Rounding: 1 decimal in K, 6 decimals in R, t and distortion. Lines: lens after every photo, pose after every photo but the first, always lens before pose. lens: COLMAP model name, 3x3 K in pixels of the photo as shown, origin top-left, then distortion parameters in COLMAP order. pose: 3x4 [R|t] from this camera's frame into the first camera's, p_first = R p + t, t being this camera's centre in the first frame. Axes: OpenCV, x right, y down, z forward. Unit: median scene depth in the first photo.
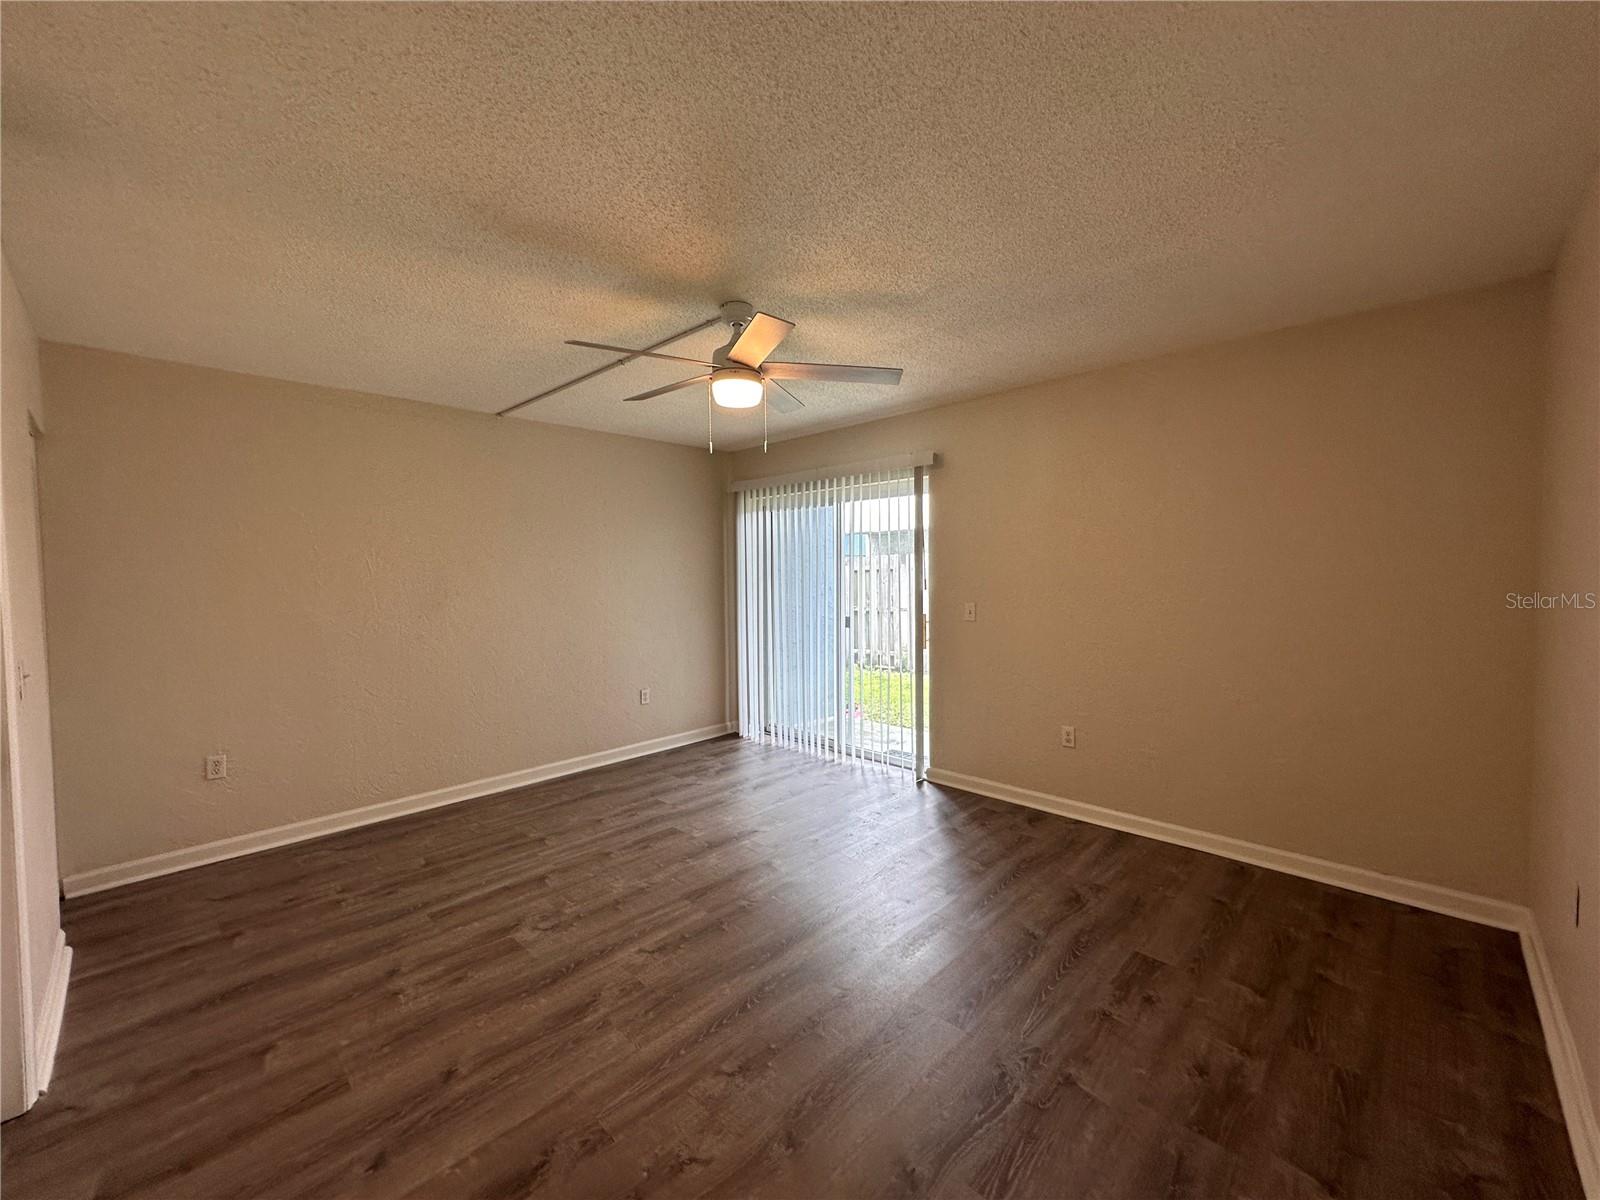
lens RADIAL K [[640.1, 0, 800.0], [0, 640.1, 600.0], [0, 0, 1]] dist [0.011612, 0.000016]
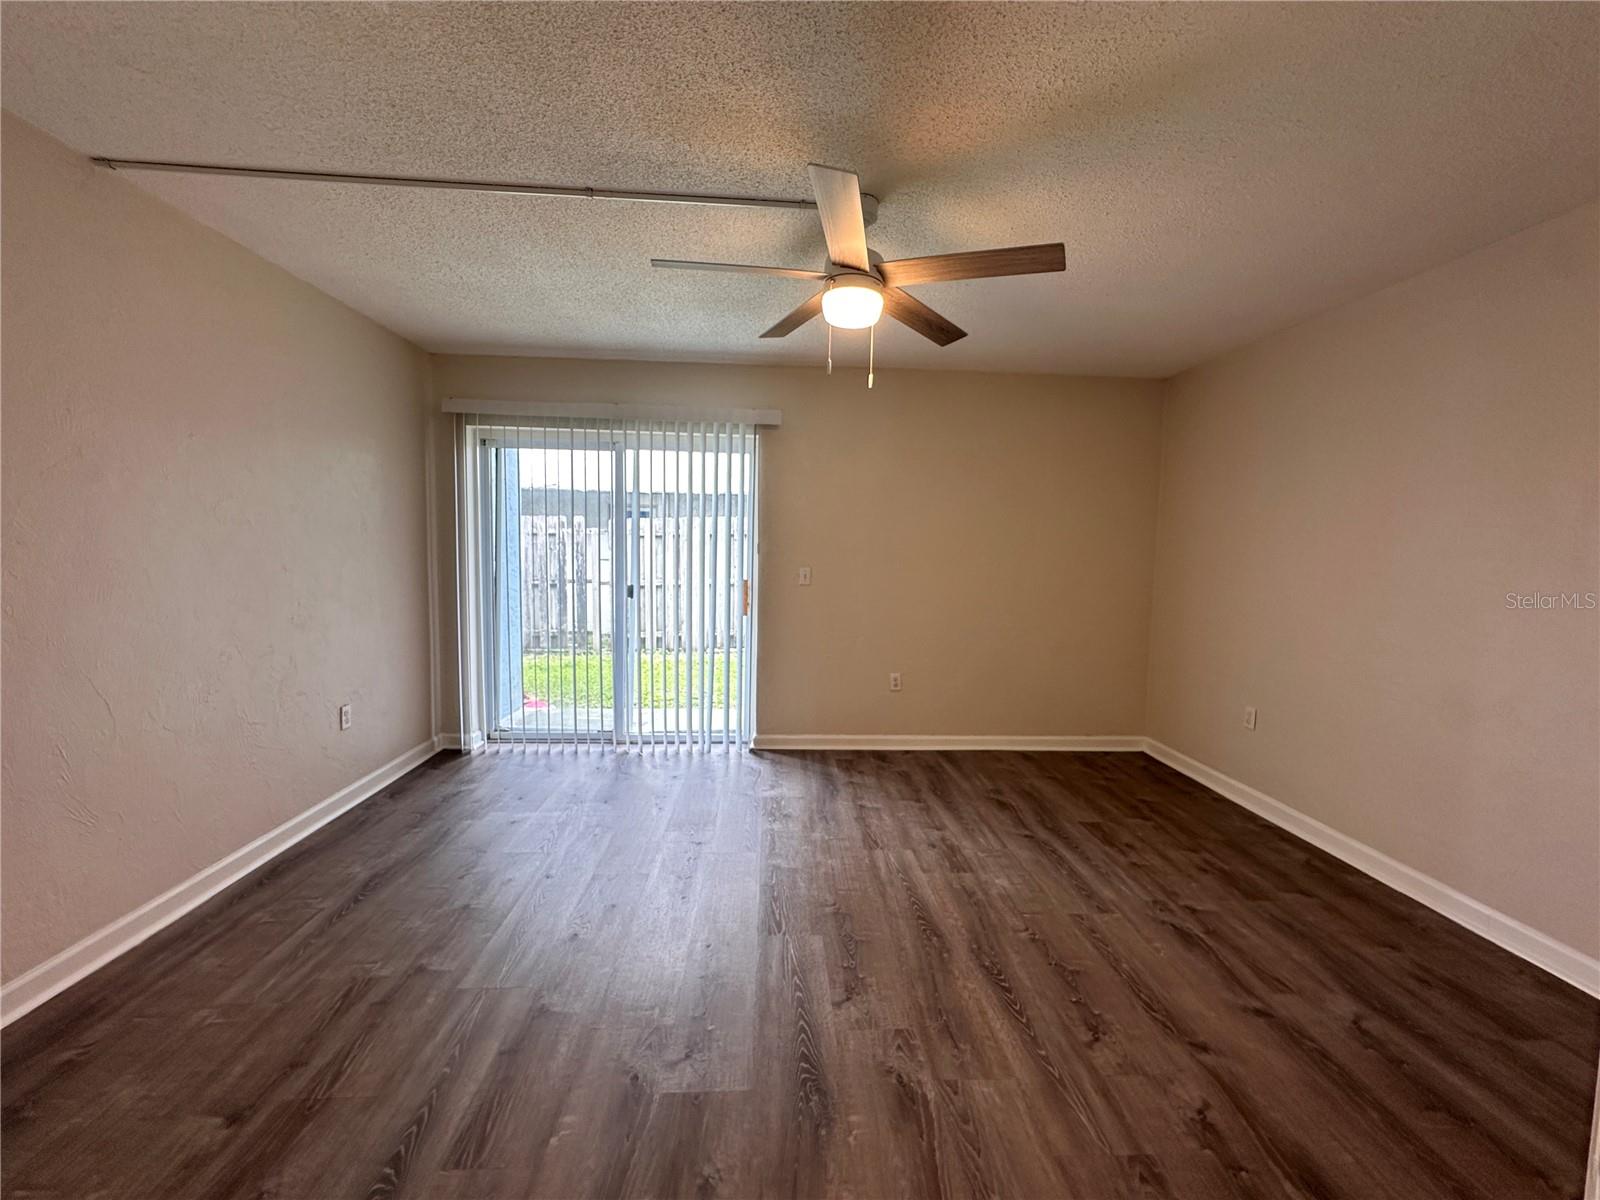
lens RADIAL K [[641.8, 0, 800.0], [0, 641.8, 600.0], [0, 0, 1]] dist [0.008481, 0.000018]
pose [[0.681051, -0.033091, 0.731488, -0.630251], [0.003349, 0.999109, 0.042080, 0.016956], [-0.732228, -0.026209, 0.680555, 0.388317]]
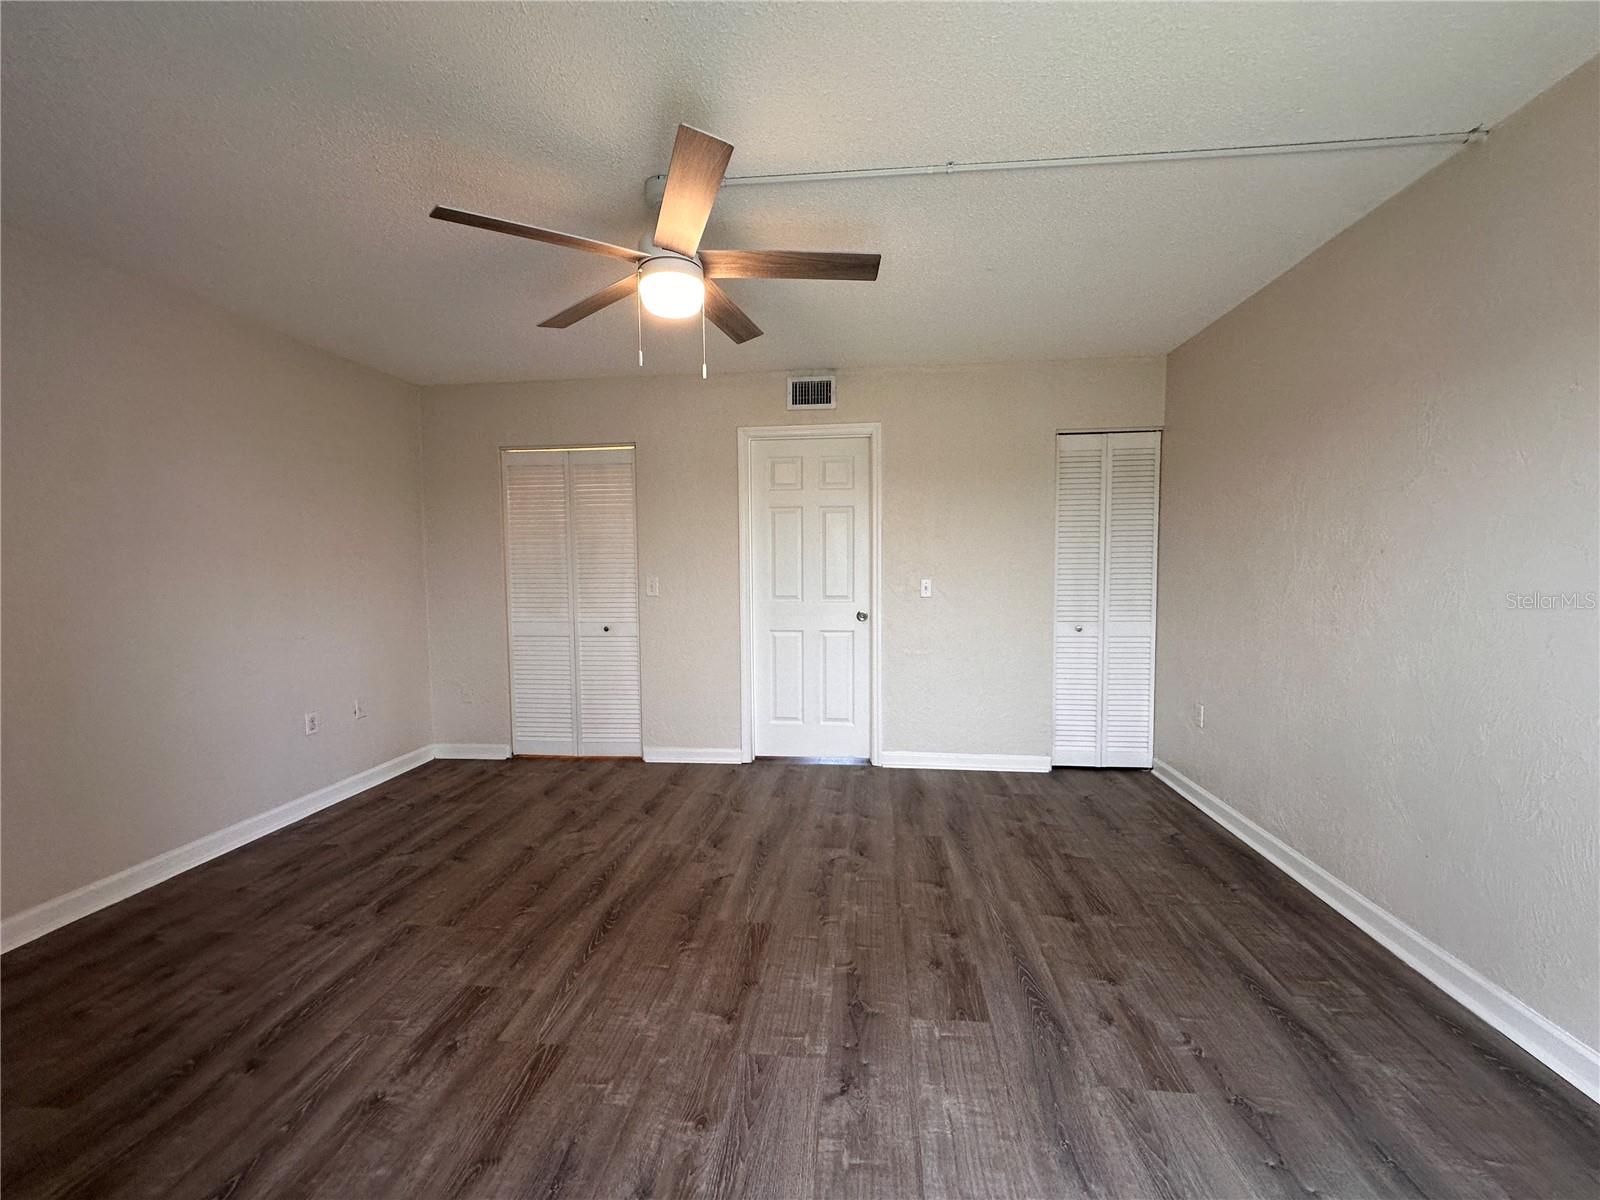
lens RADIAL K [[641.8, 0, 800.0], [0, 641.8, 600.0], [0, 0, 1]] dist [0.008481, 0.000018]
pose [[-0.787782, 0.056318, -0.613374, 0.232570], [-0.005563, 0.995120, 0.098513, -0.024423], [0.615929, 0.081019, -0.783625, 1.433640]]
